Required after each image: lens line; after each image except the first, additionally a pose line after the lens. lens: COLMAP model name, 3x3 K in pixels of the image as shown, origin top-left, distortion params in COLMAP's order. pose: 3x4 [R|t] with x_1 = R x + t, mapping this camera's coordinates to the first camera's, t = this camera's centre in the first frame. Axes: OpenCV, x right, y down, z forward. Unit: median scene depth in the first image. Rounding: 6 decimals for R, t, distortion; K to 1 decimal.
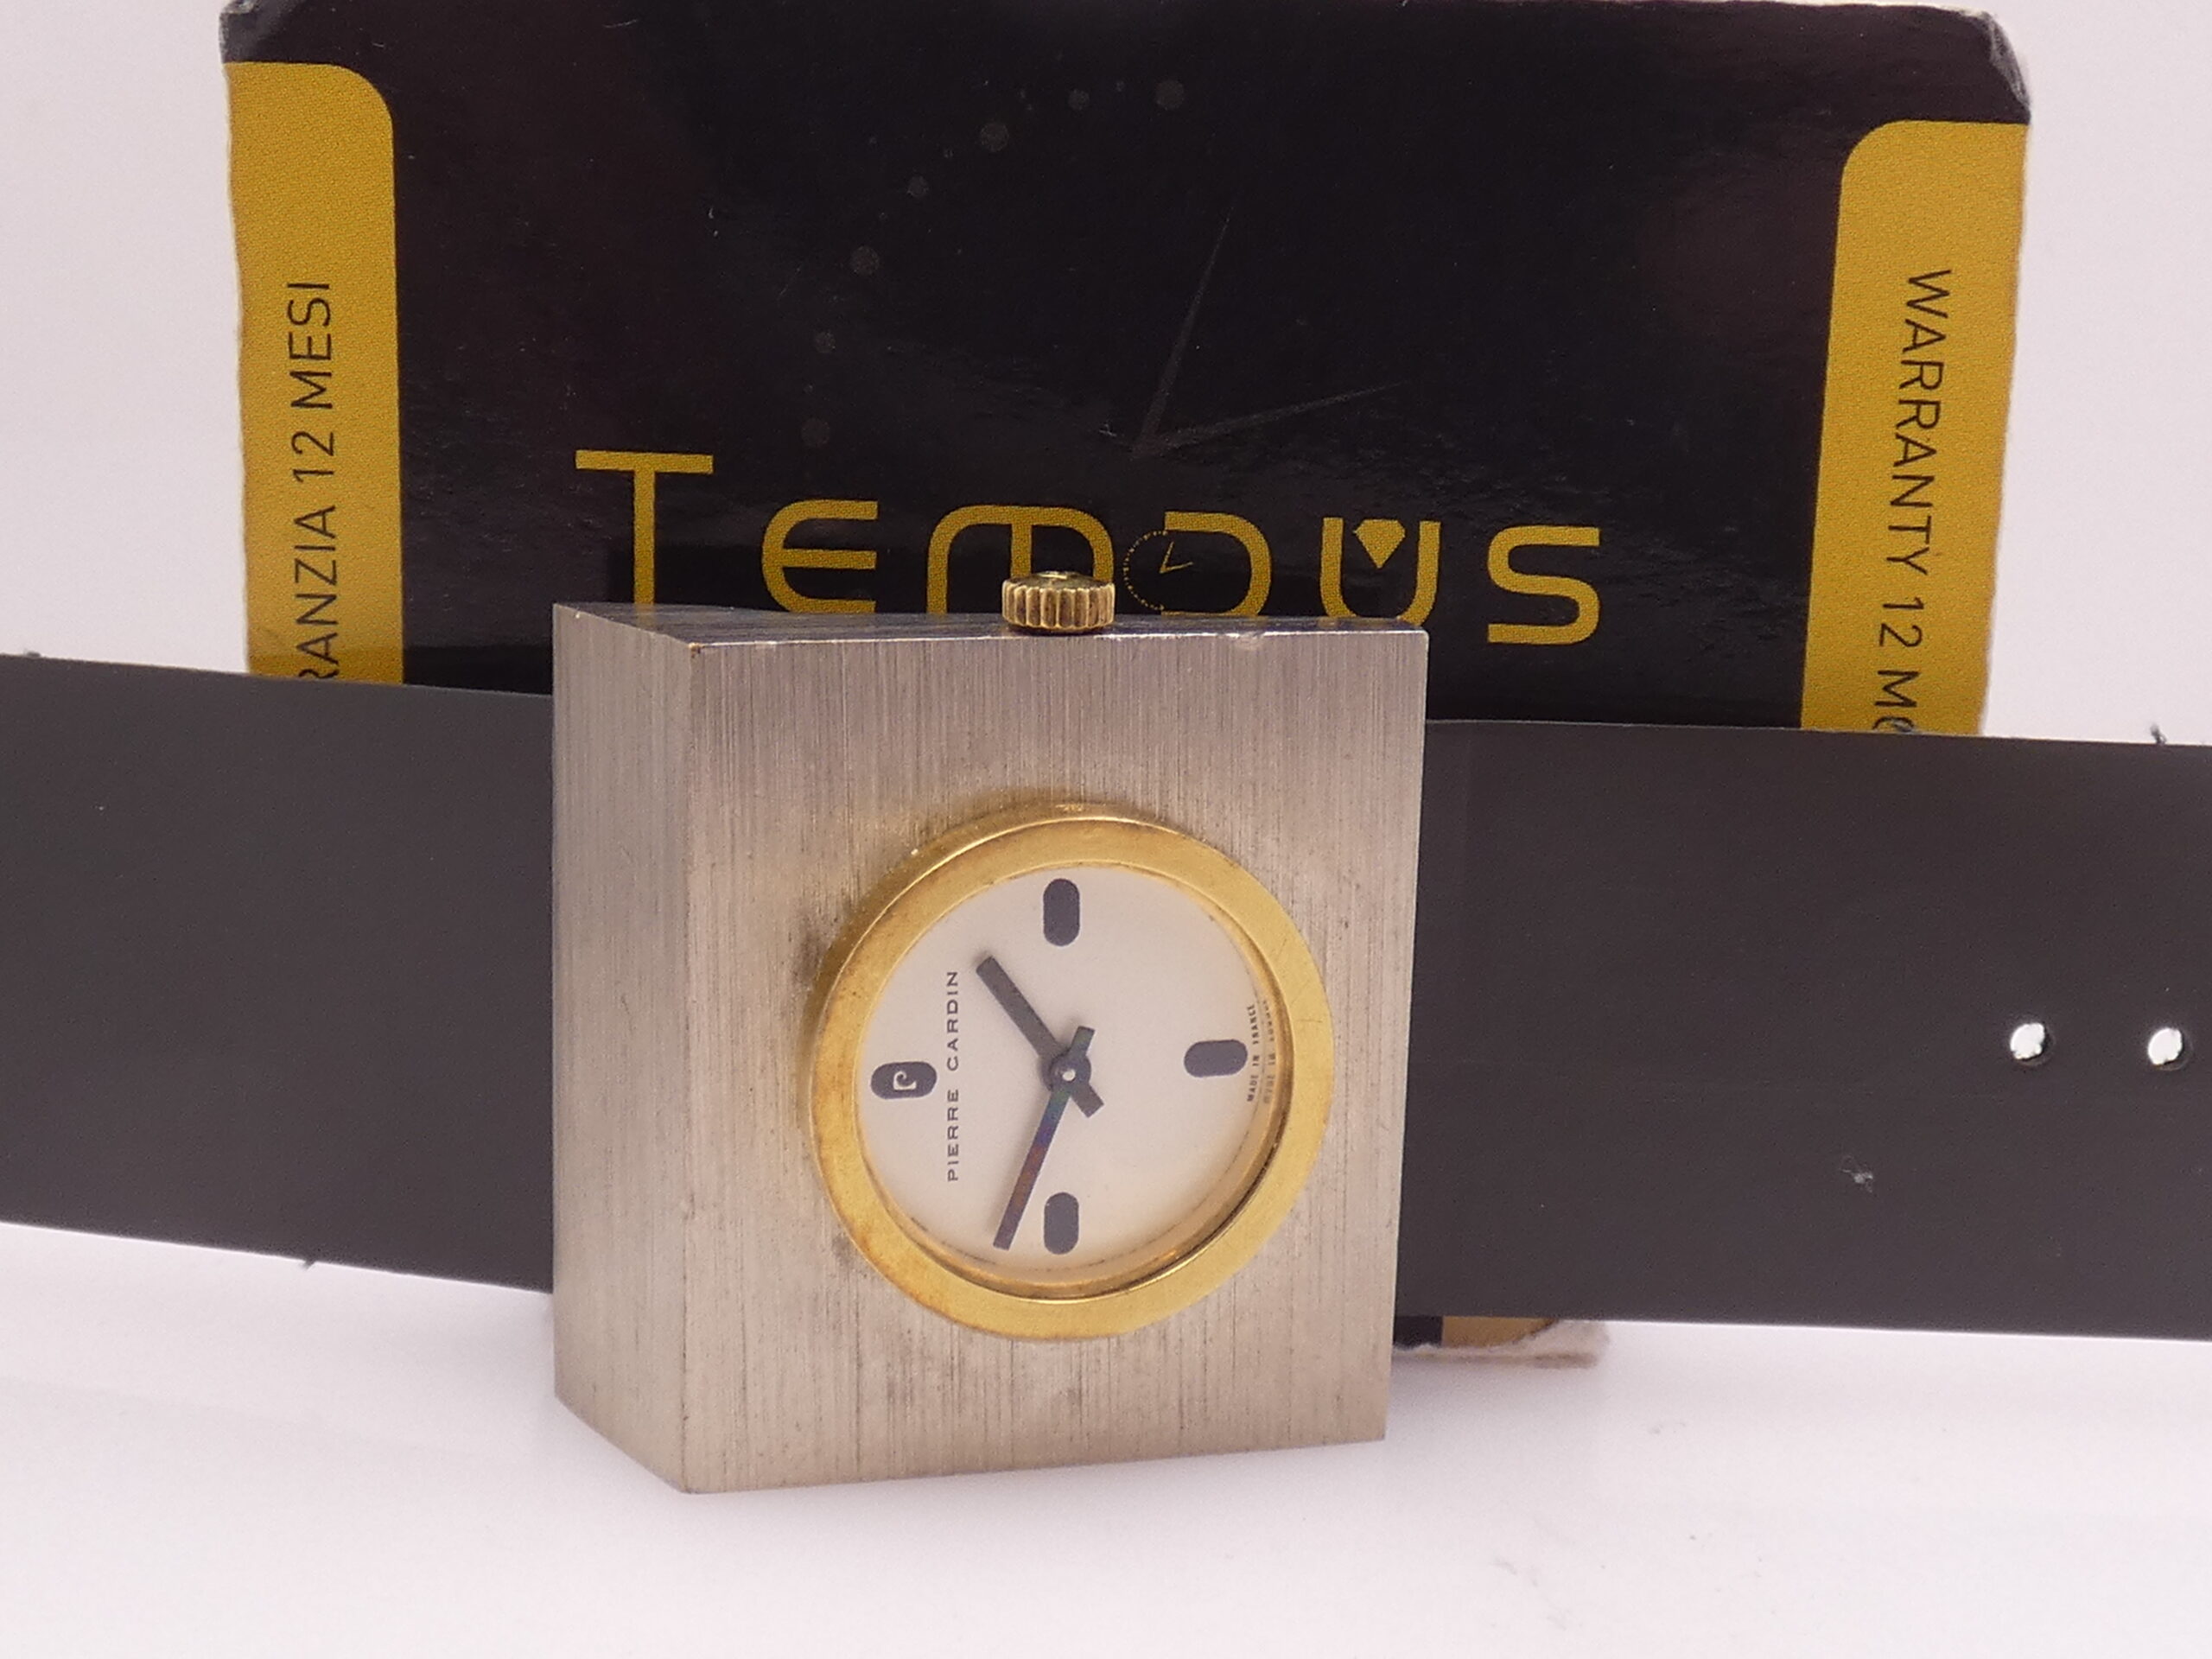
lens RADIAL K [[3332.0, 0, 1106.0], [0, 3332.0, 829.5], [0, 0, 1]] dist [-0.028361, 0.016192]
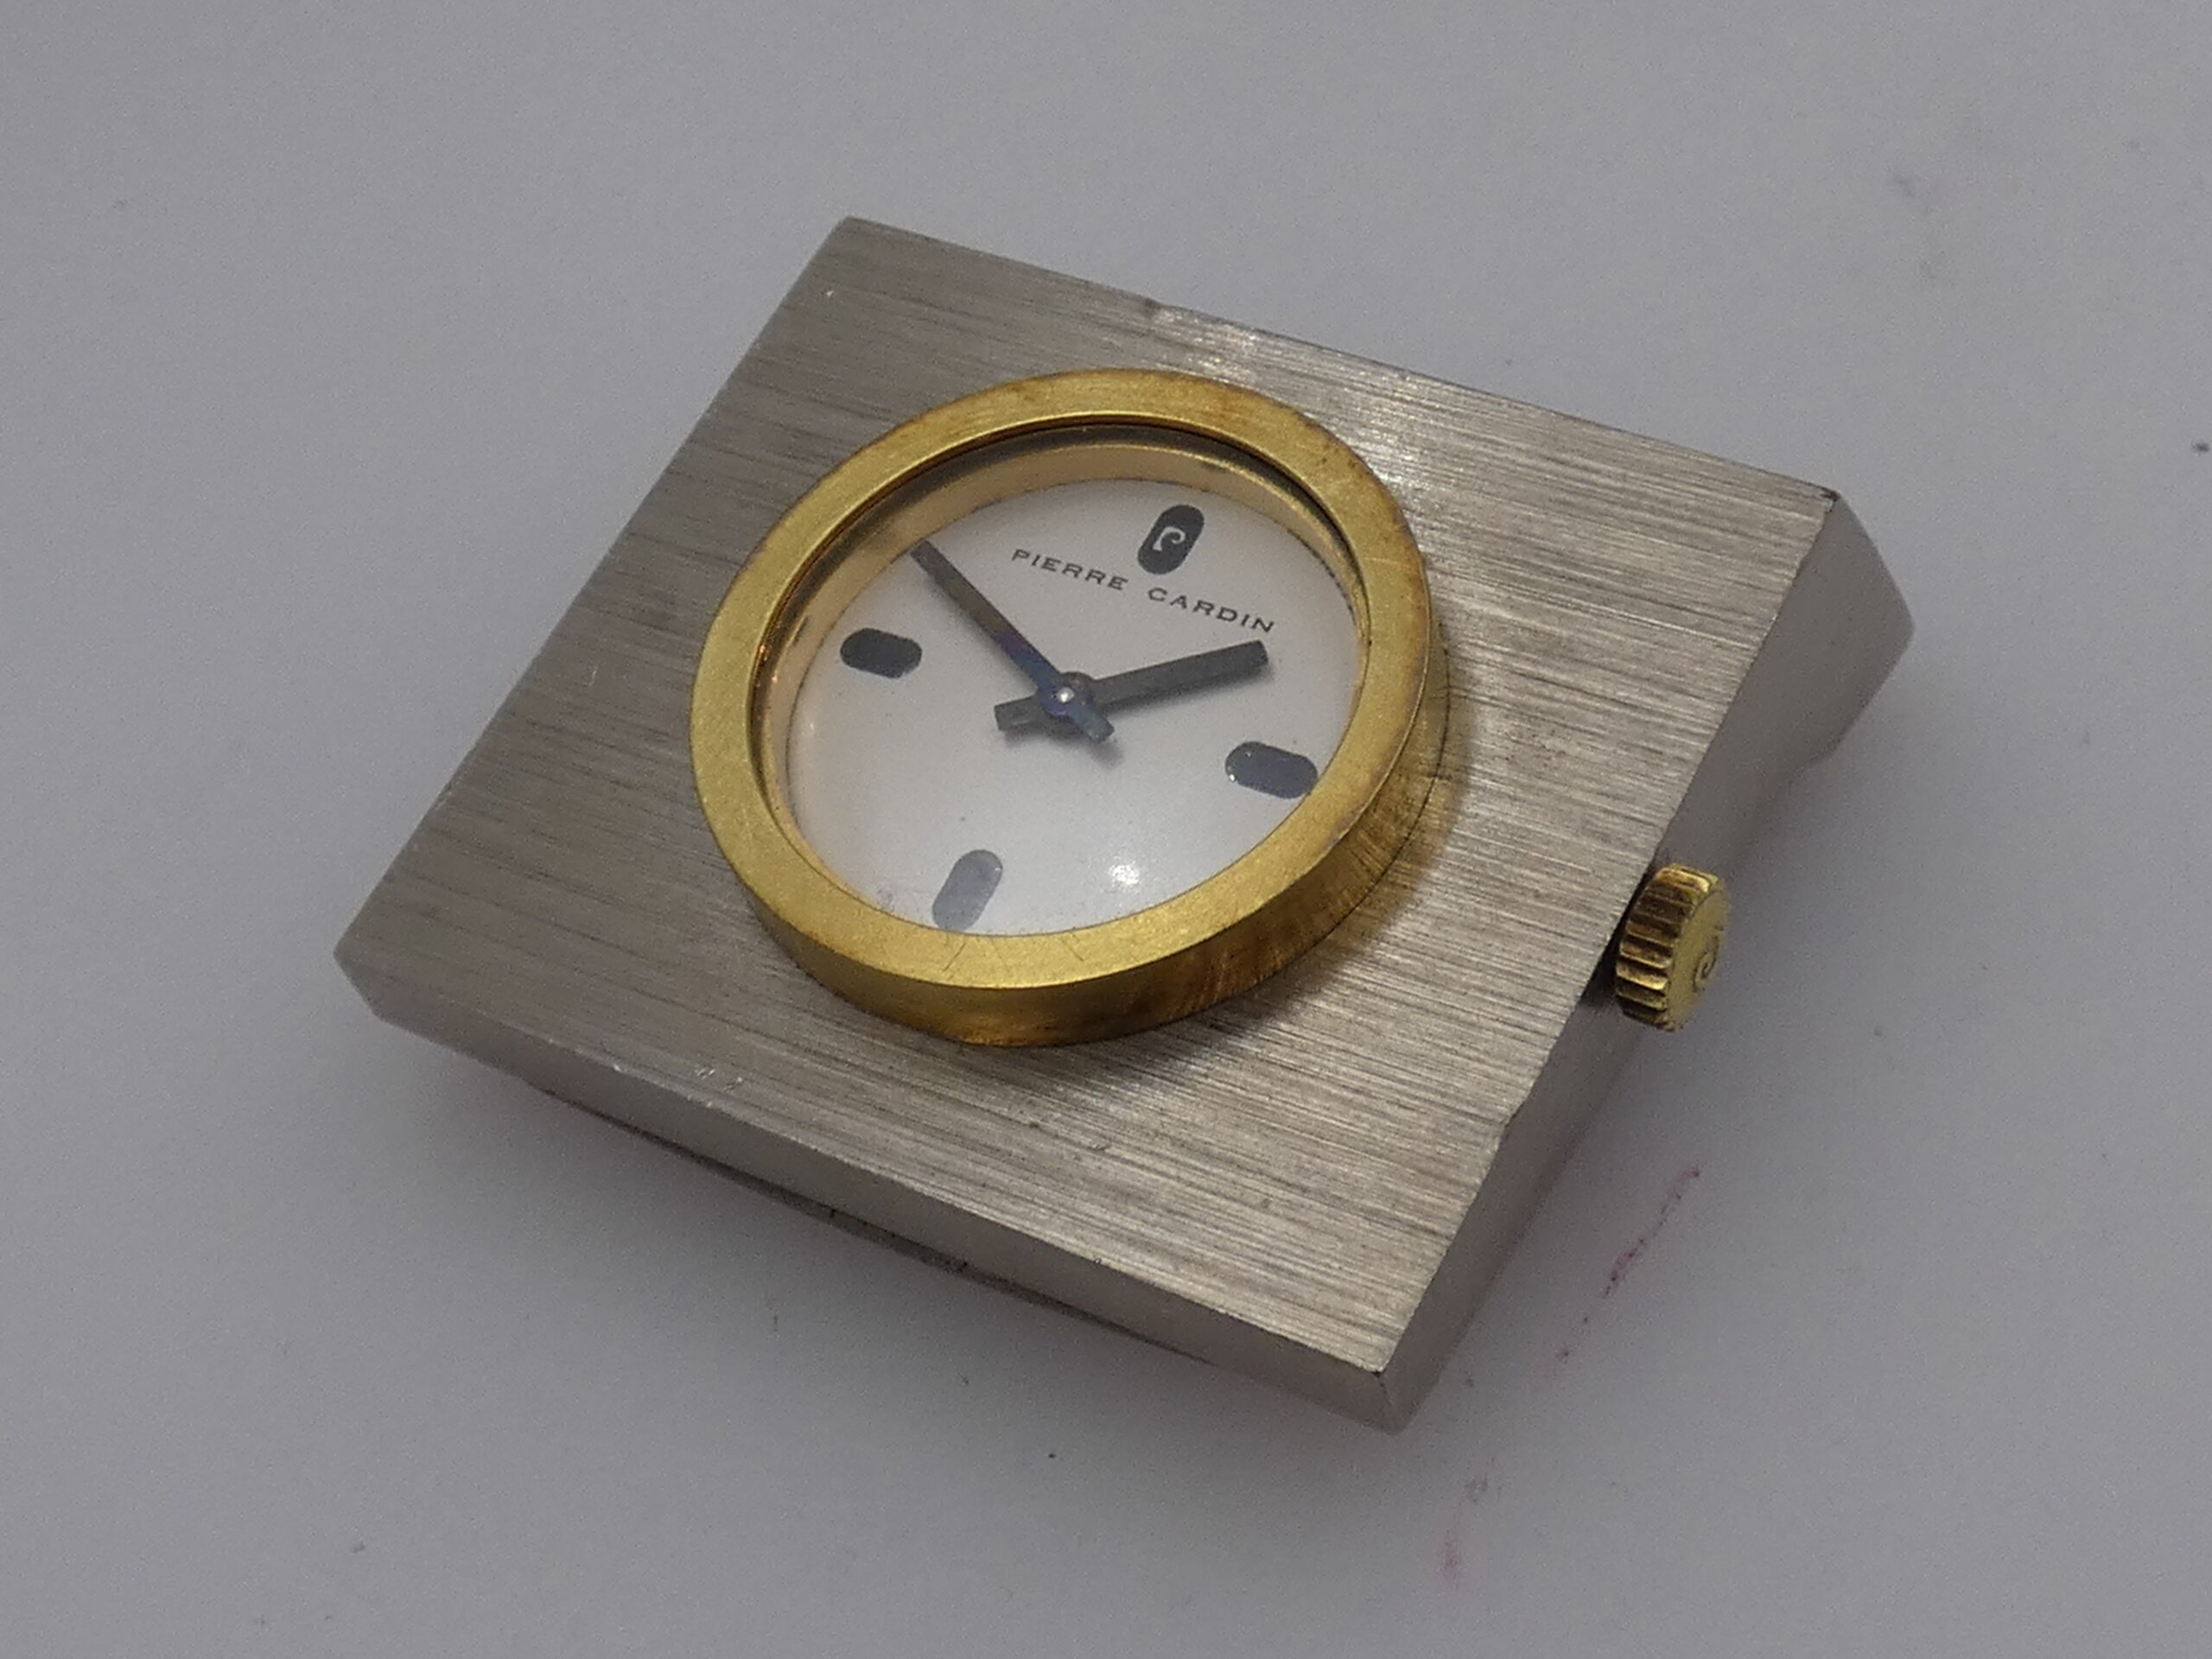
lens RADIAL K [[3910.6, 0, 1106.0], [0, 3910.6, 829.5], [0, 0, 1]] dist [-0.015964, 0.010320]
pose [[-0.487267, 0.623152, -0.611762, 0.510646], [-0.869009, -0.415011, 0.269425, -0.170650], [-0.085995, 0.662908, 0.743745, 0.390702]]
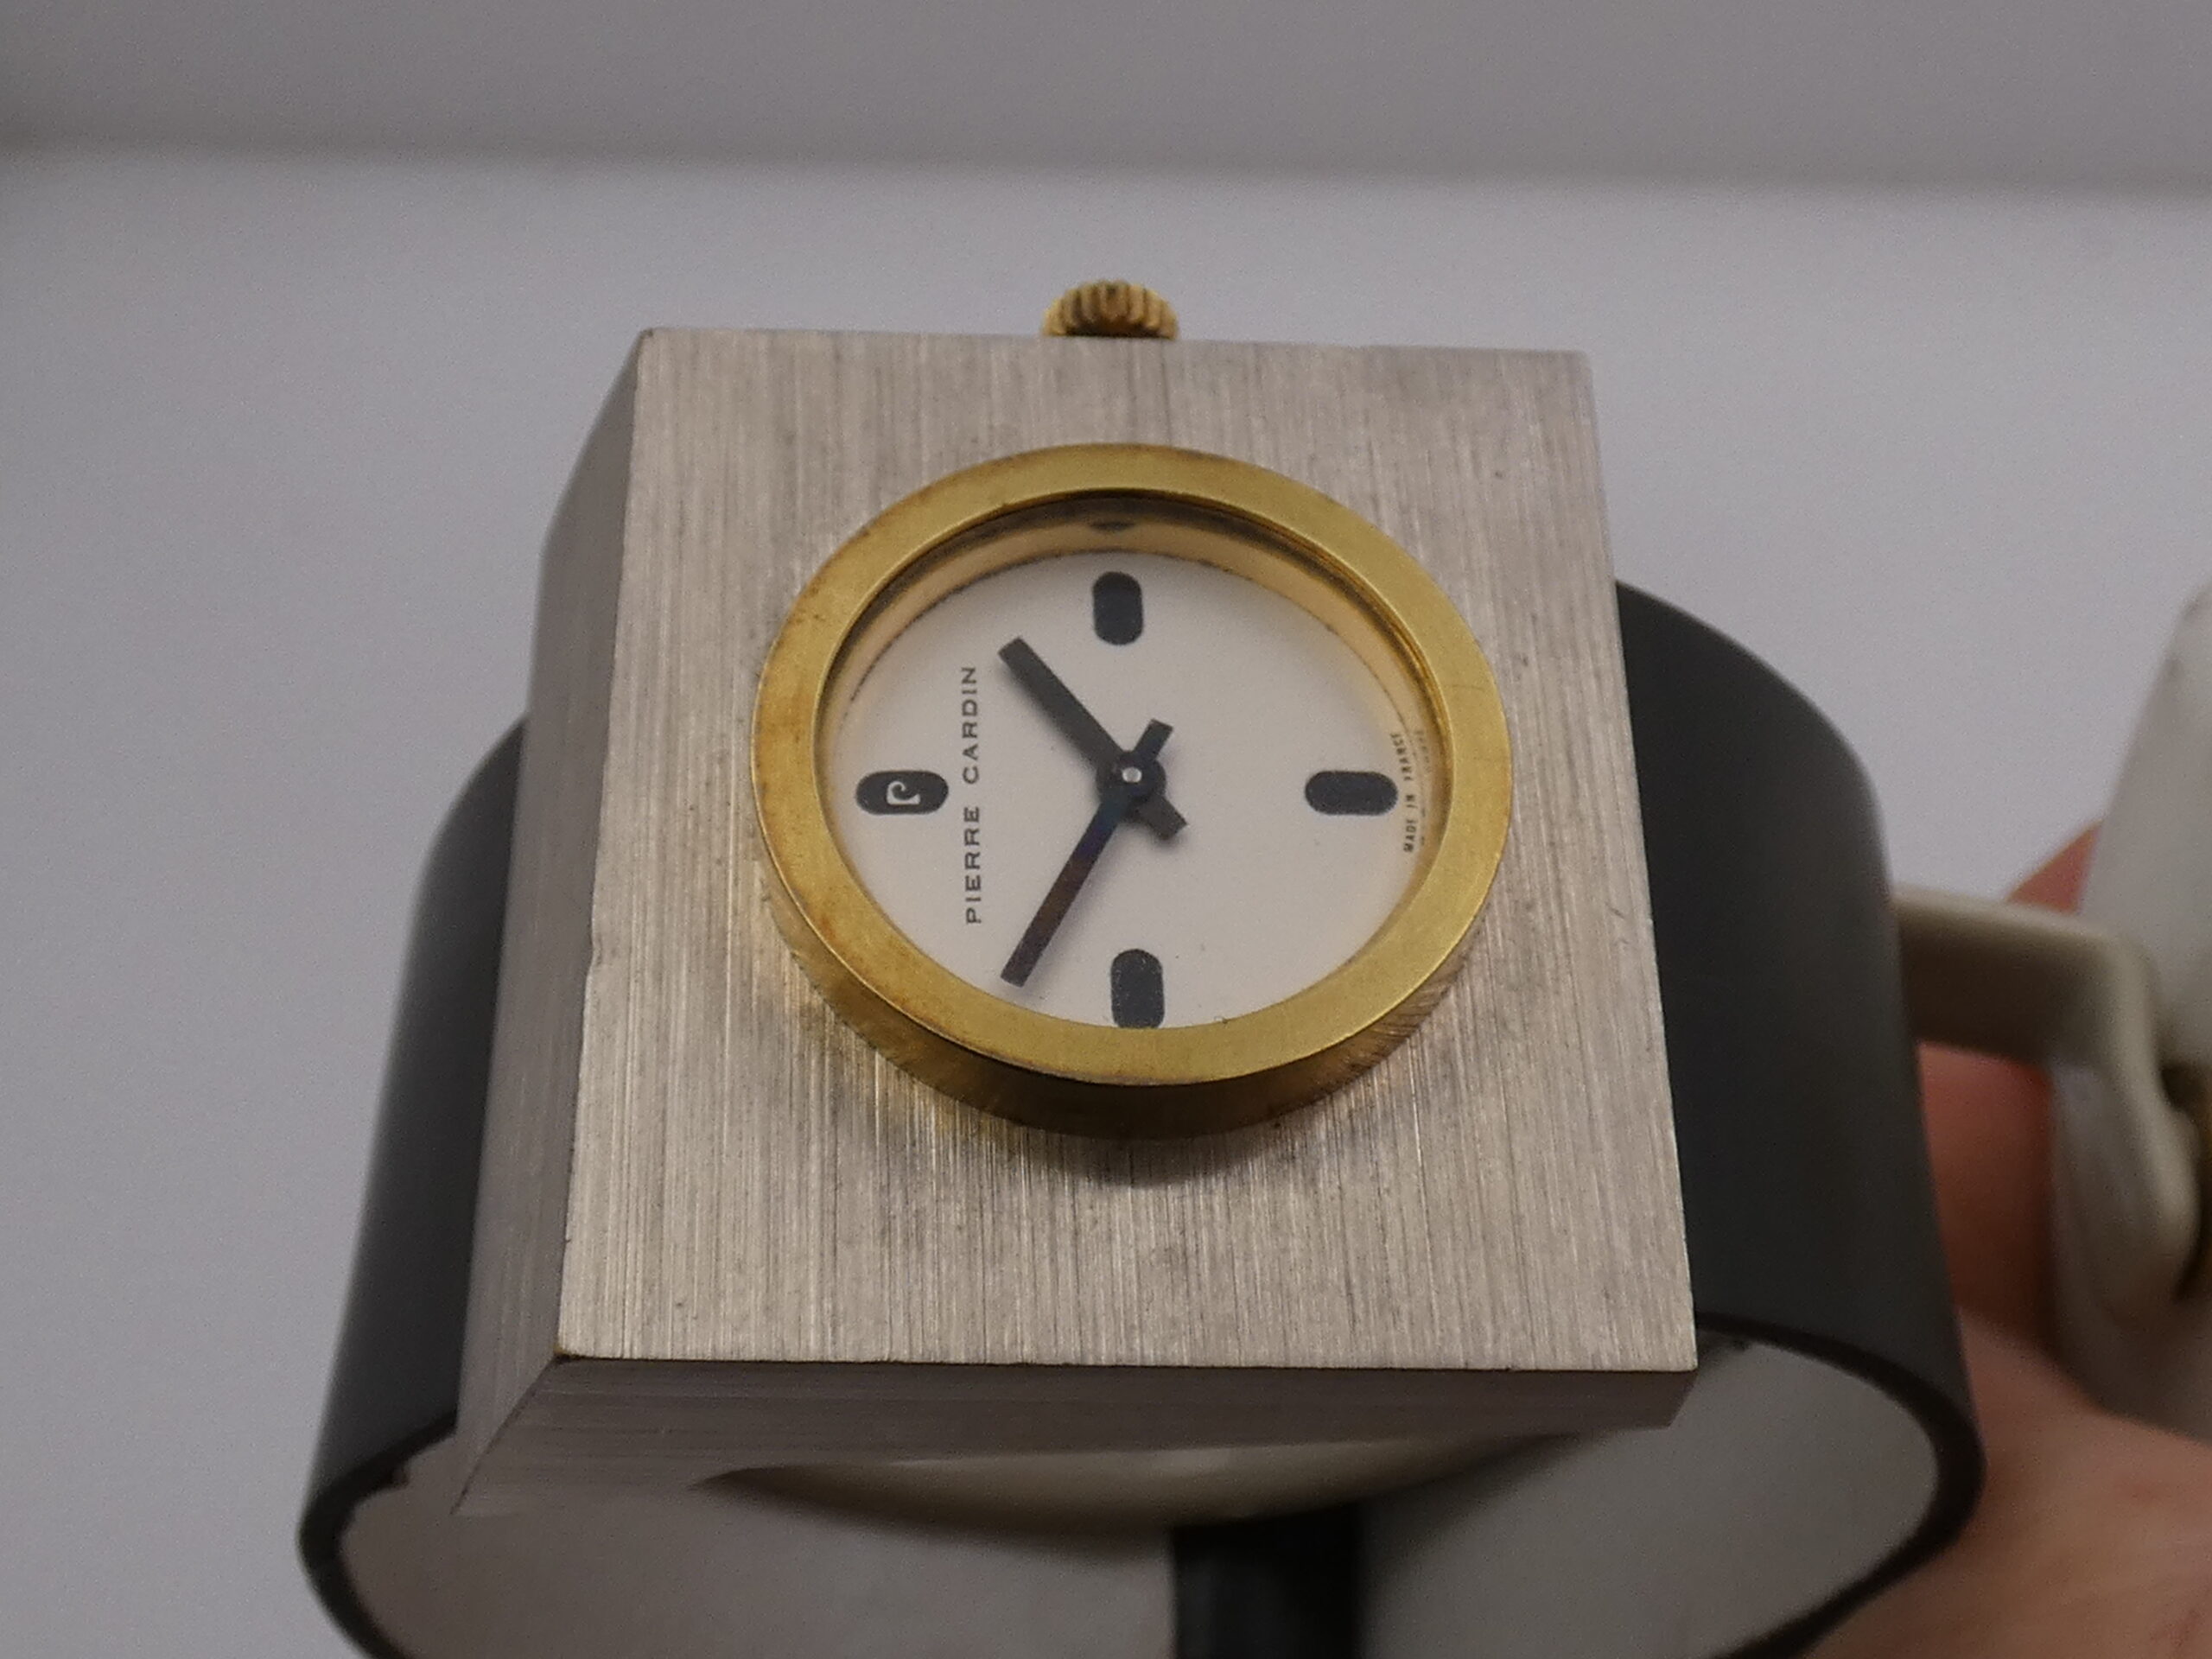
lens RADIAL K [[3332.0, 0, 1106.0], [0, 3332.0, 829.5], [0, 0, 1]] dist [-0.028361, 0.016192]
pose [[0.978906, -0.140681, -0.148162, 0.086734], [0.001031, 0.728568, -0.684972, 0.565630], [0.204309, 0.670371, 0.713345, 0.492413]]
